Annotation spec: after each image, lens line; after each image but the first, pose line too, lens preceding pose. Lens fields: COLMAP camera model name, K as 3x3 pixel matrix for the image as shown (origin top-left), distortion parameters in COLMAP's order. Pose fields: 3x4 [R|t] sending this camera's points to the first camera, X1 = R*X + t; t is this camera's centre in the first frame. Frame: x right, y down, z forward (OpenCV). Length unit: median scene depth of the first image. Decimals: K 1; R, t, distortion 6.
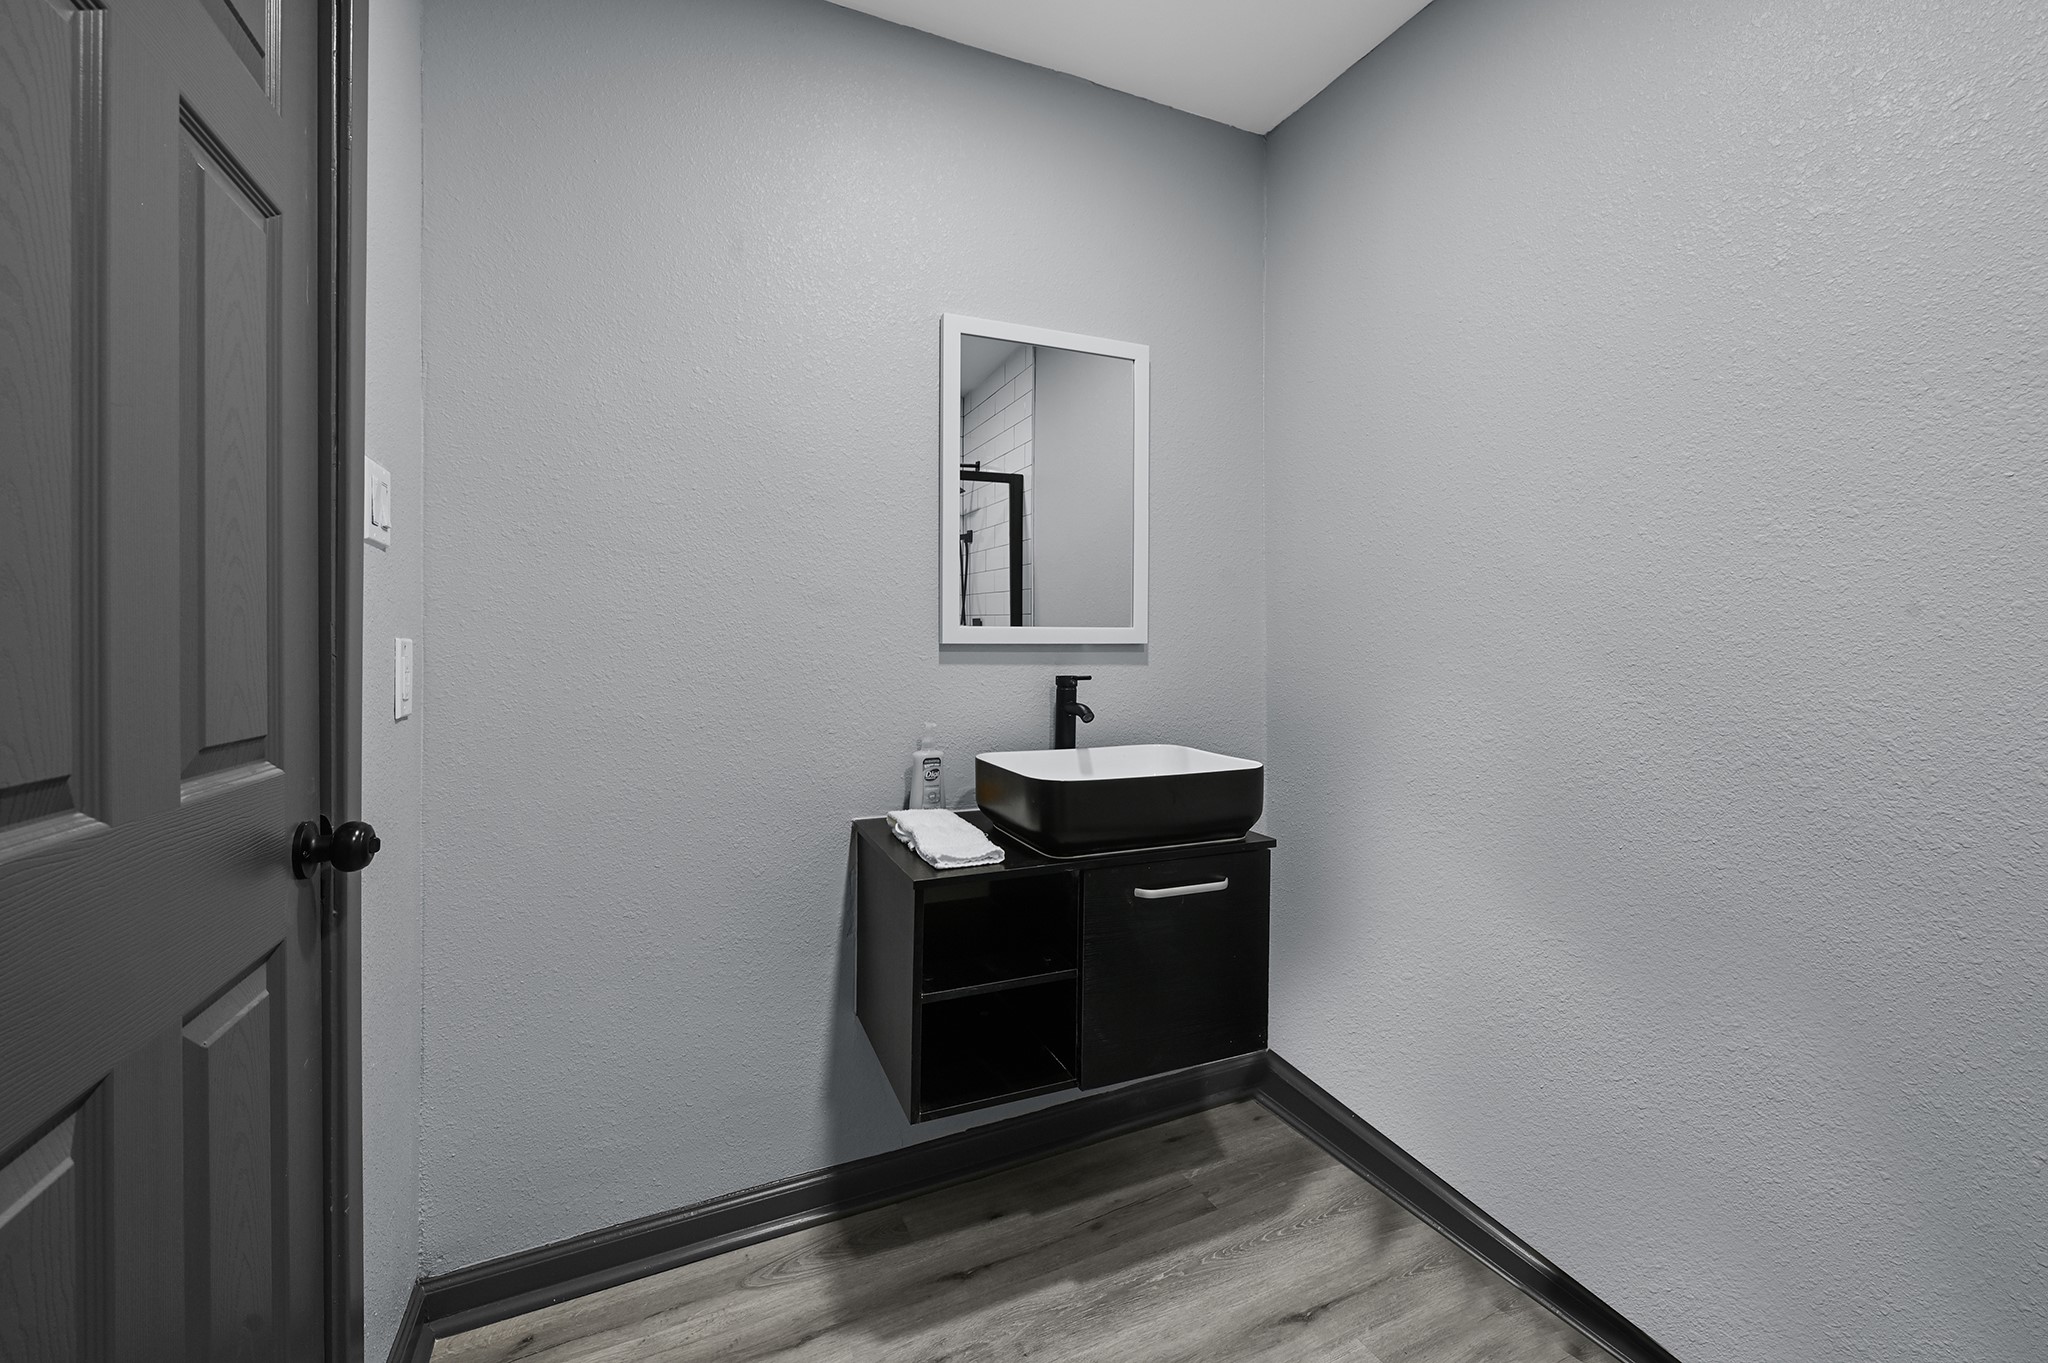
lens RADIAL K [[834.4, 0, 1029.7], [0, 834.4, 664.0], [0, 0, 1]] dist [0.000351, -0.000035]
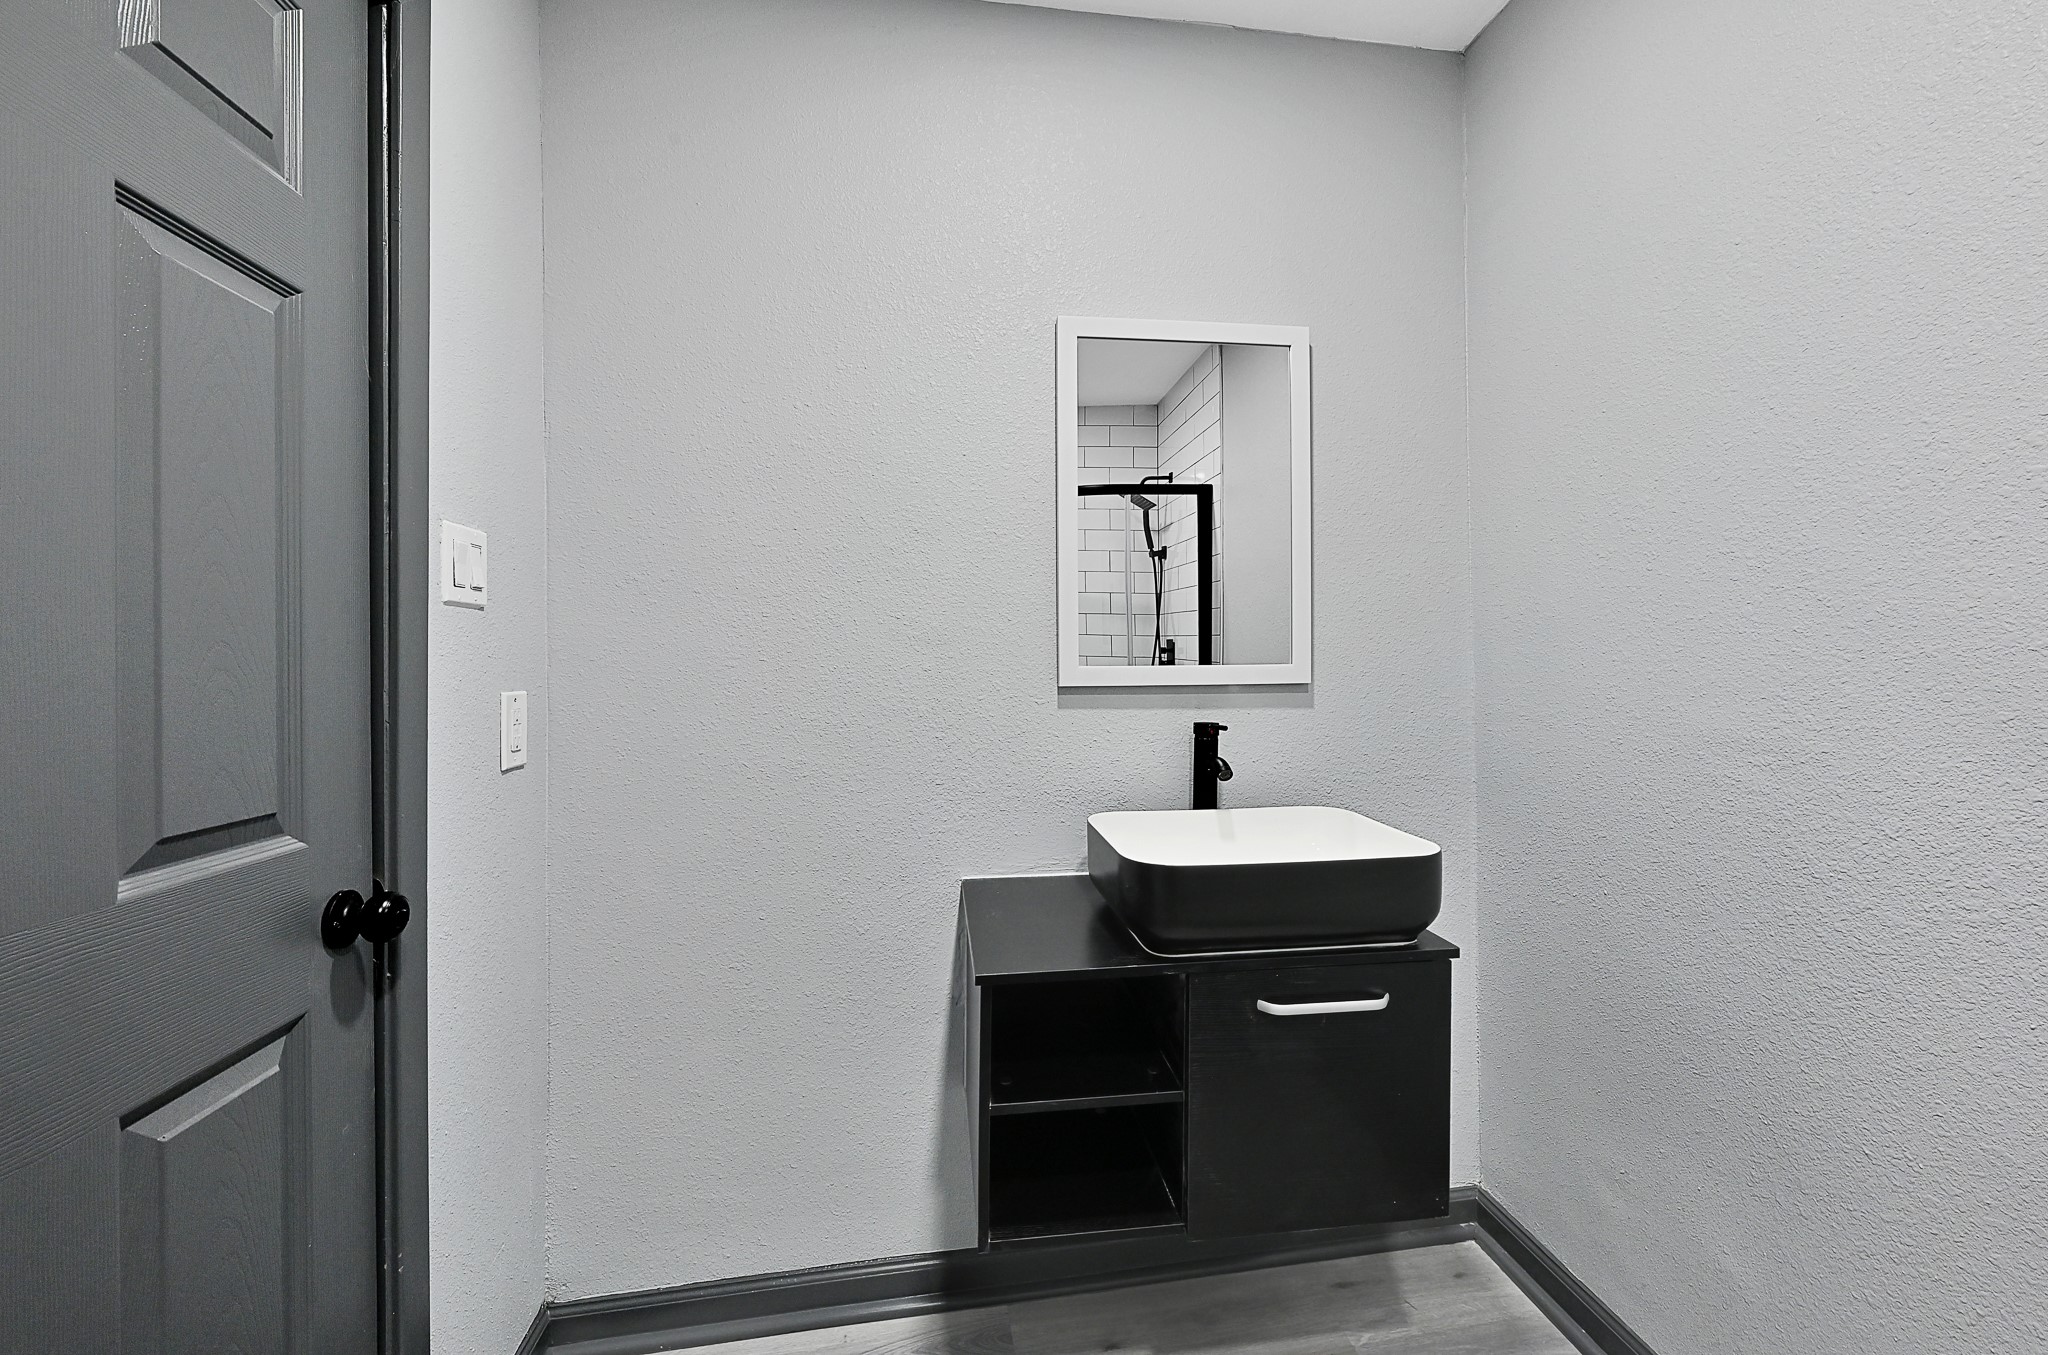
lens RADIAL K [[834.8, 0, 1029.1], [0, 834.8, 675.4], [0, 0, 1]] dist [-0.000977, 0.000230]
pose [[0.961887, -0.002106, -0.273440, 0.121097], [0.002127, 0.999998, -0.000221, -0.040385], [0.273440, -0.000369, 0.961889, 0.147192]]
